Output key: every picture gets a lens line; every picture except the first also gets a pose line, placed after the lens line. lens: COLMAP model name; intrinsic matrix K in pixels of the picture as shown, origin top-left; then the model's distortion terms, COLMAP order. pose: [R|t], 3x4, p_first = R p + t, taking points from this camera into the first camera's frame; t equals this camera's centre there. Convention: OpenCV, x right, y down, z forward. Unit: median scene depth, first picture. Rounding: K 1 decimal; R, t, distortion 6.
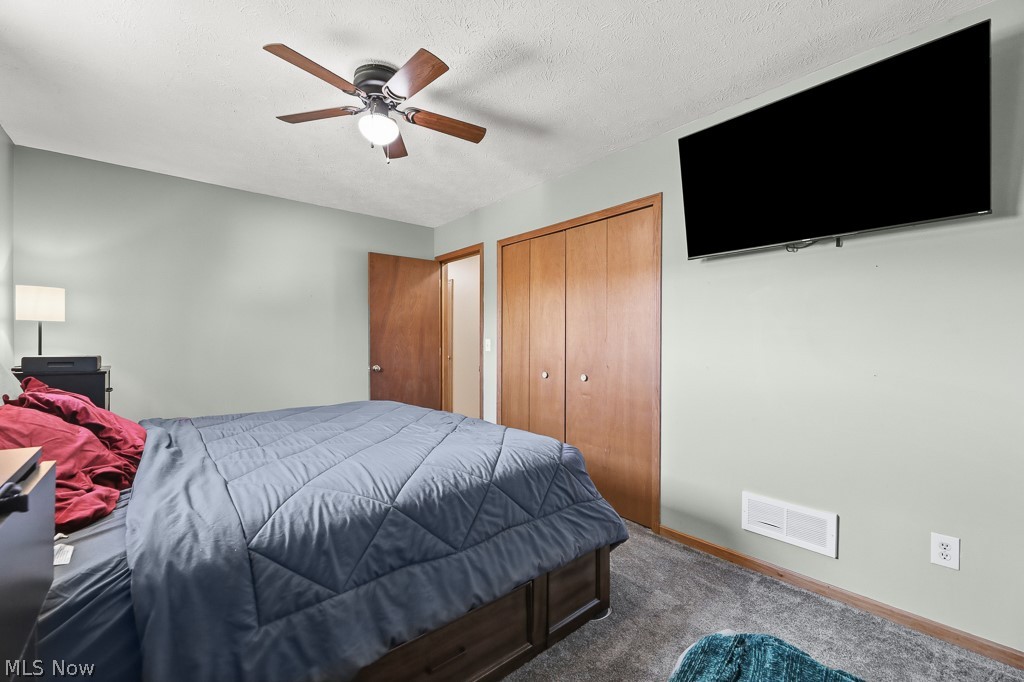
lens RADIAL K [[422.1, 0, 512.0], [0, 422.1, 341.0], [0, 0, 1]] dist [0.000101, 0.000009]
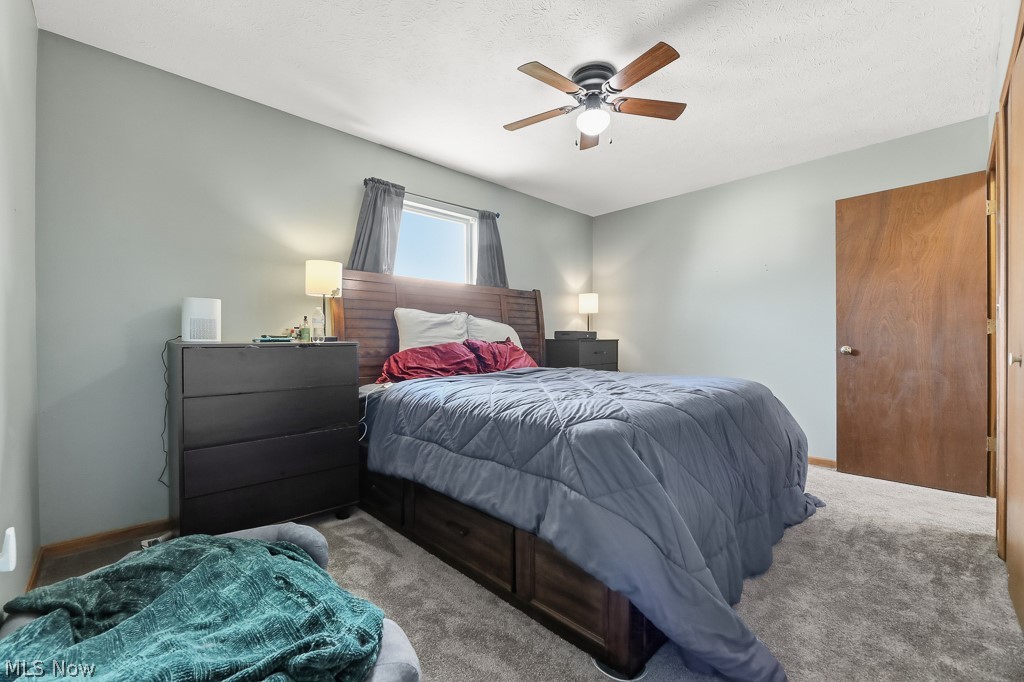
lens RADIAL K [[417.8, 0, 512.0], [0, 417.8, 341.0], [0, 0, 1]] dist [0.000022, 0.000039]
pose [[0.061947, -0.004845, -0.998068, 0.395657], [0.008893, 0.999951, -0.004303, 0.046208], [0.998040, -0.008609, 0.061987, 0.350723]]
